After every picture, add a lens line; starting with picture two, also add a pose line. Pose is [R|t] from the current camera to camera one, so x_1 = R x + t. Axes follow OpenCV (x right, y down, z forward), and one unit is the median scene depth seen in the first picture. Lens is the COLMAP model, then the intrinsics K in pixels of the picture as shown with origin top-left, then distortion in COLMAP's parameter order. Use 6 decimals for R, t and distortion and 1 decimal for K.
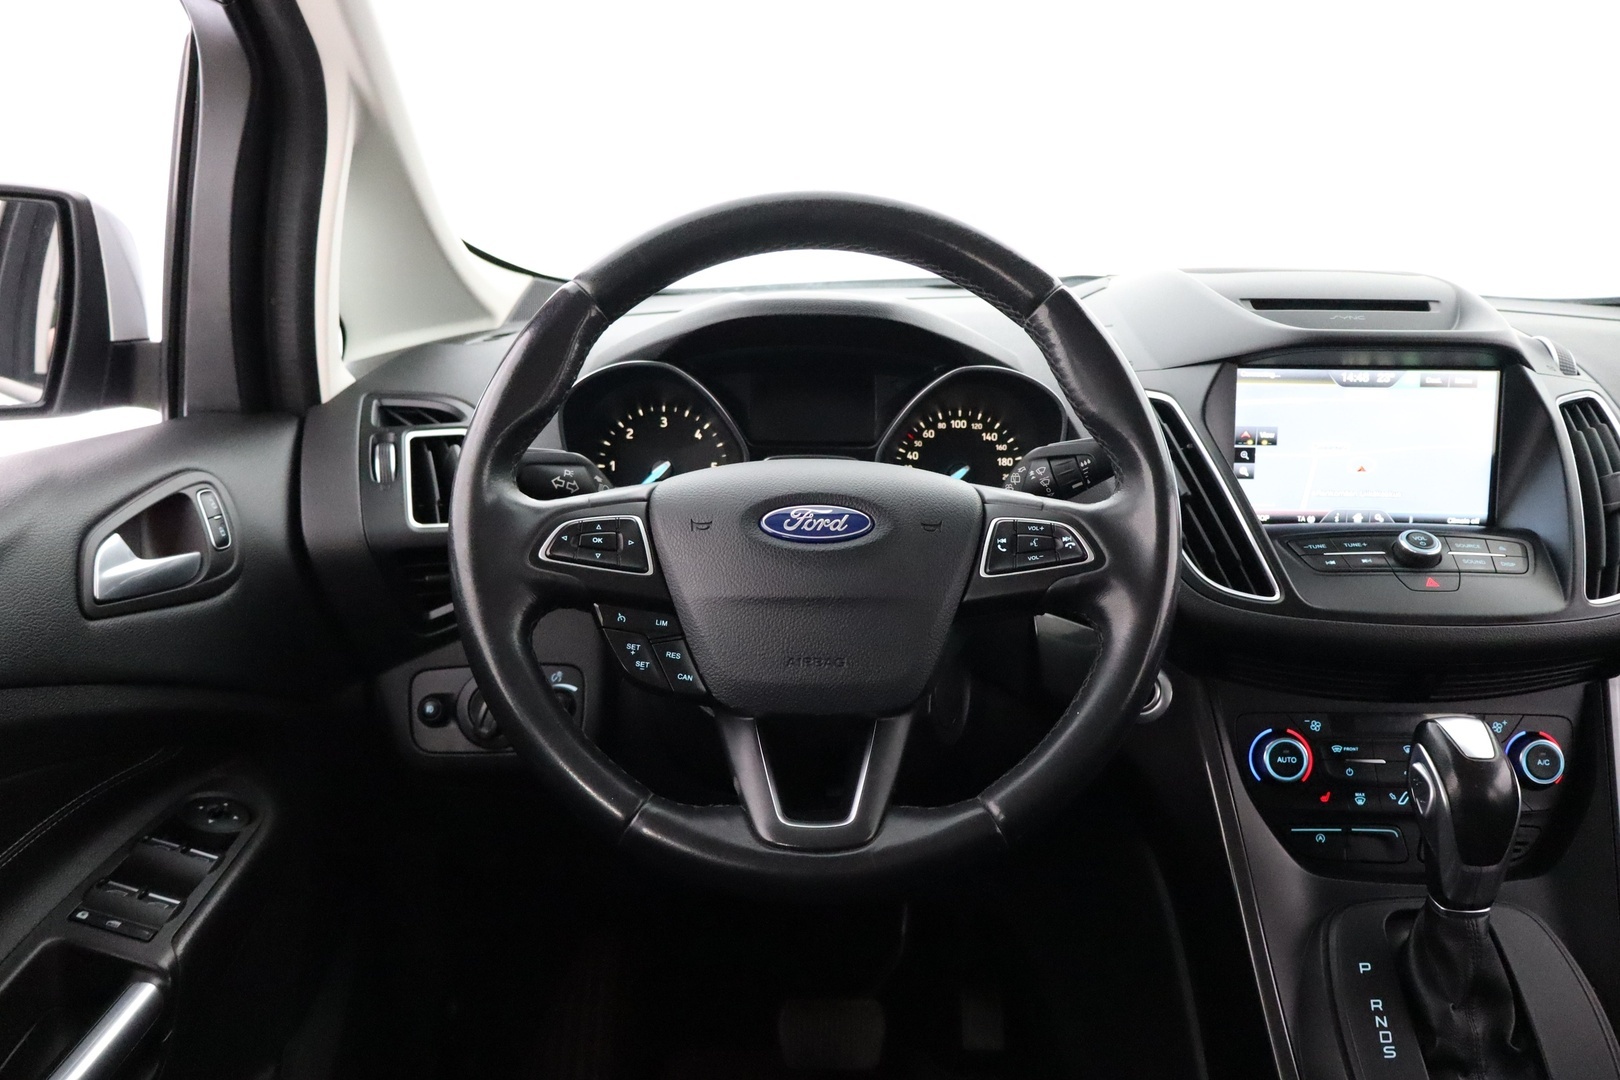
lens RADIAL K [[1360.3, 0, 813.8], [0, 1360.3, 535.6], [0, 0, 1]] dist [-0.014796, 0.001339]
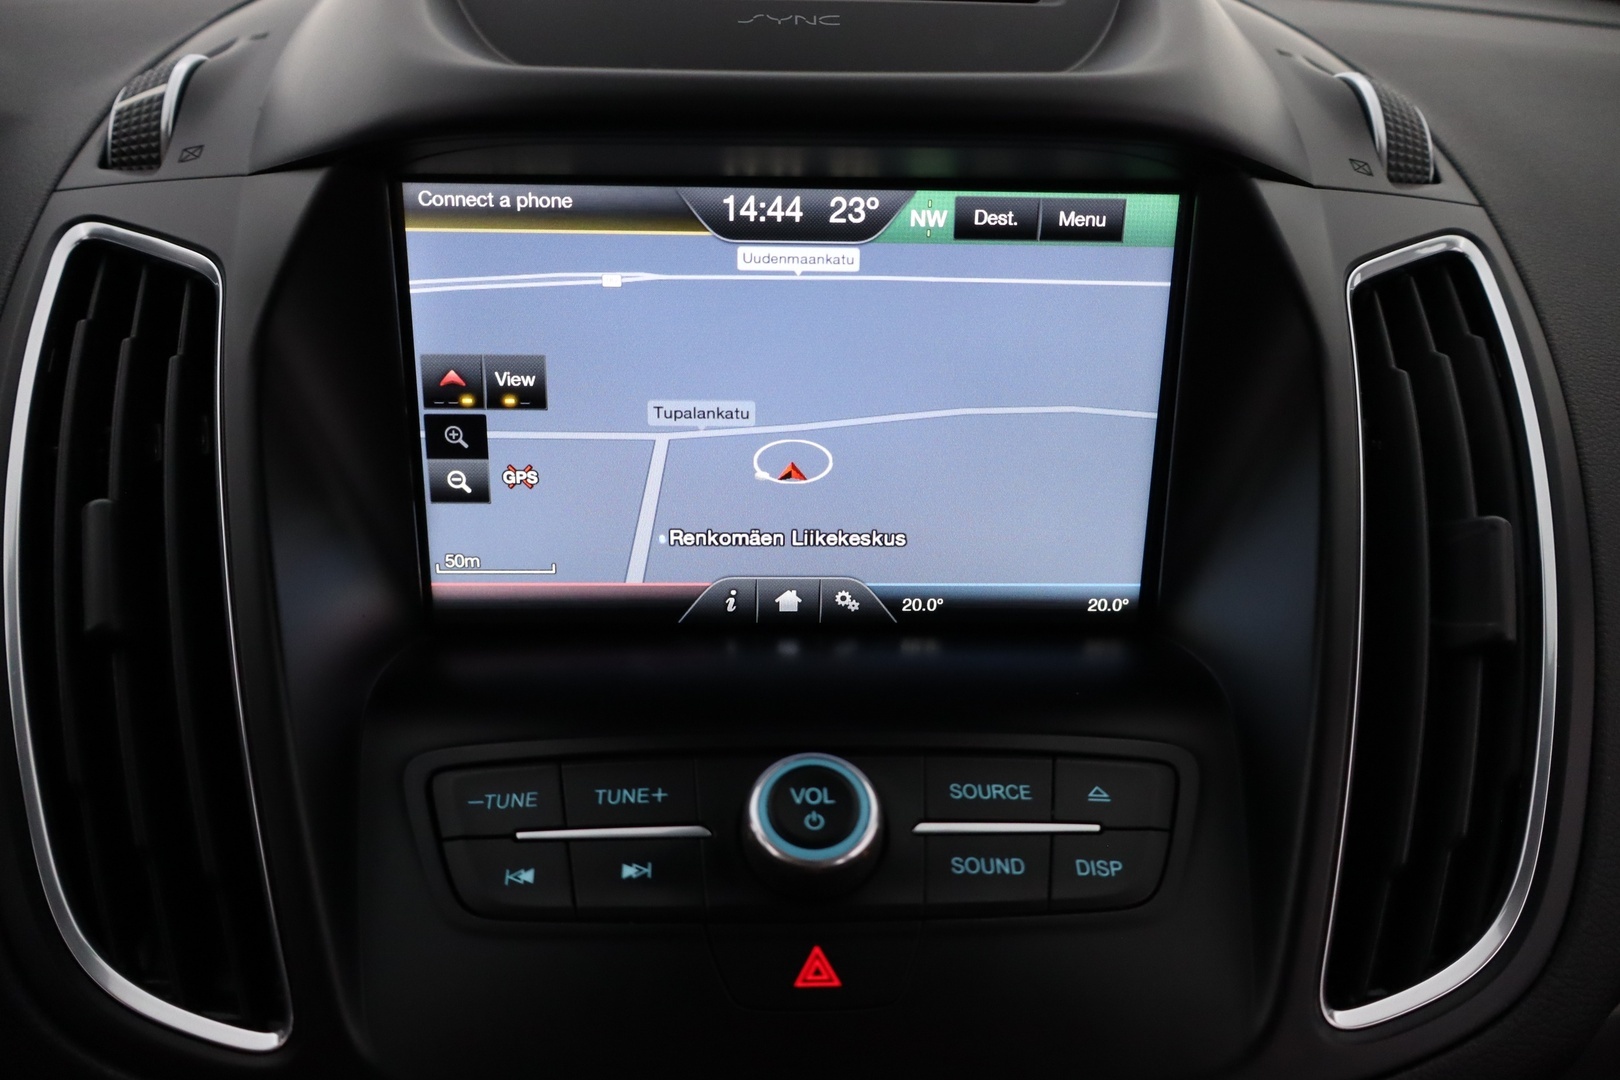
lens RADIAL K [[1360.3, 0, 810.6], [0, 1360.3, 547.1], [0, 0, 1]] dist [-0.014796, 0.001339]
pose [[0.999008, -0.010337, 0.043307, 0.394261], [0.000614, 0.975783, 0.218739, -0.108103], [-0.044519, -0.218496, 0.974822, 0.650840]]
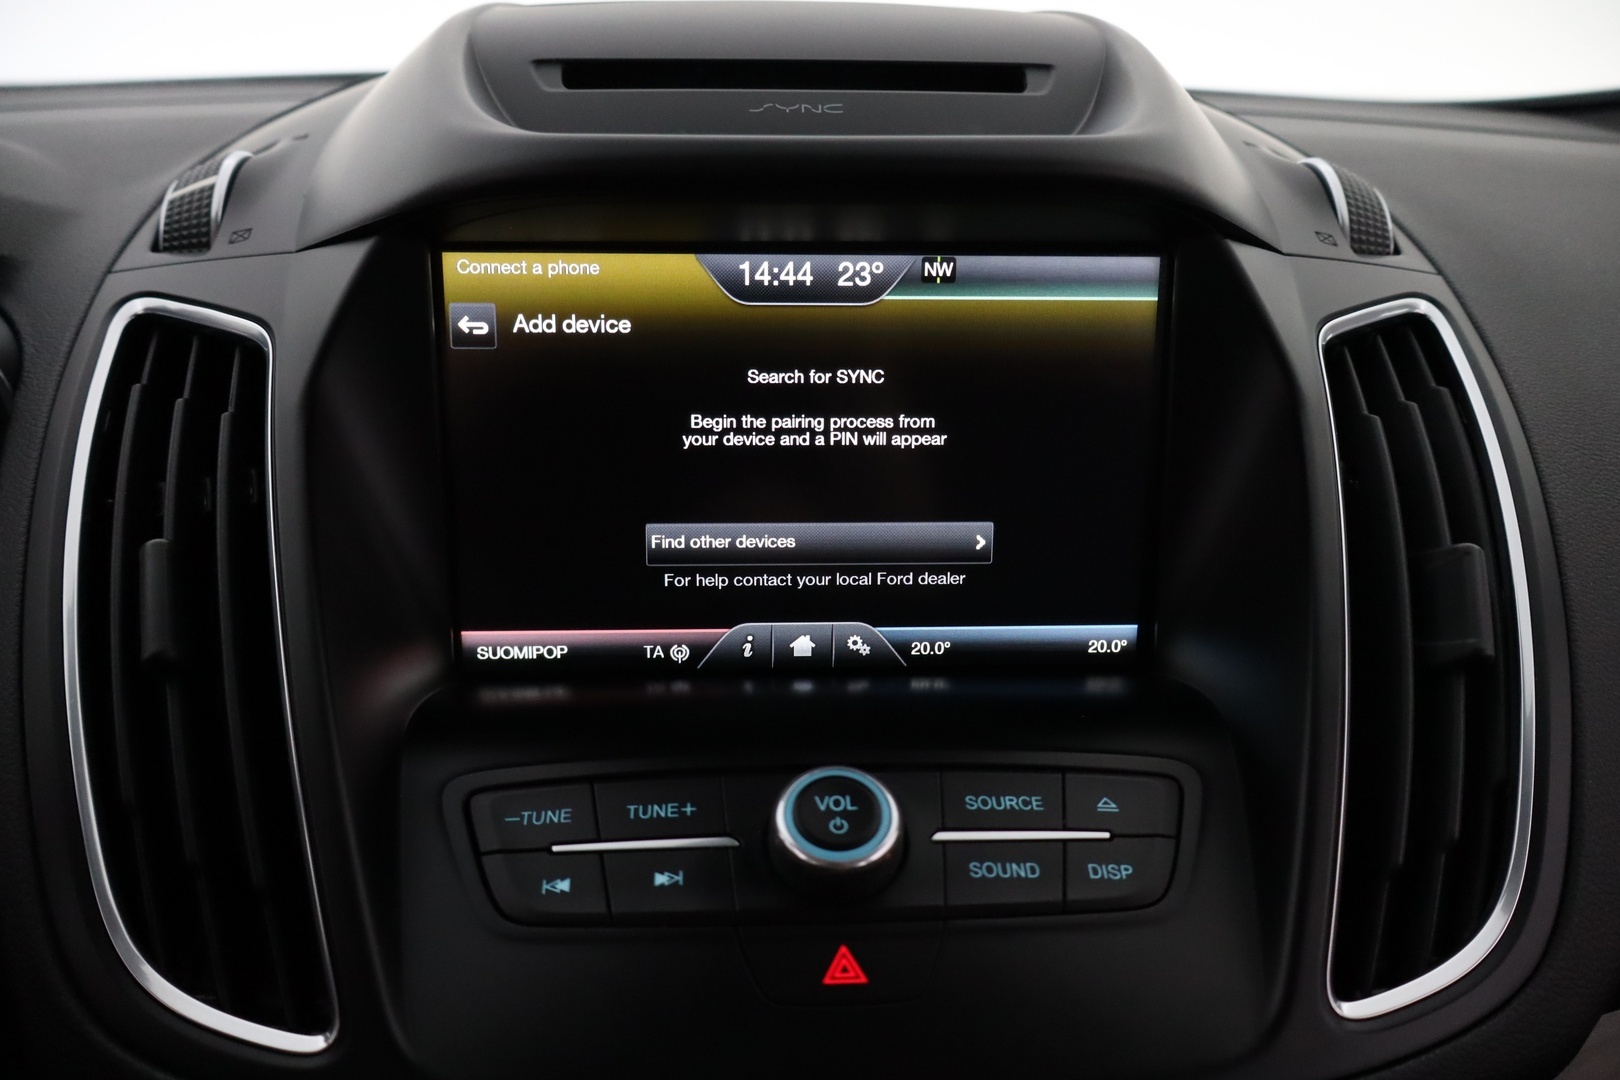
lens RADIAL K [[1360.3, 0, 813.4], [0, 1360.3, 540.8], [0, 0, 1]] dist [-0.014796, 0.001339]
pose [[0.998280, -0.019717, 0.055206, 0.386383], [0.013056, 0.992868, 0.118502, -0.088301], [-0.057149, -0.117578, 0.991418, 0.628403]]
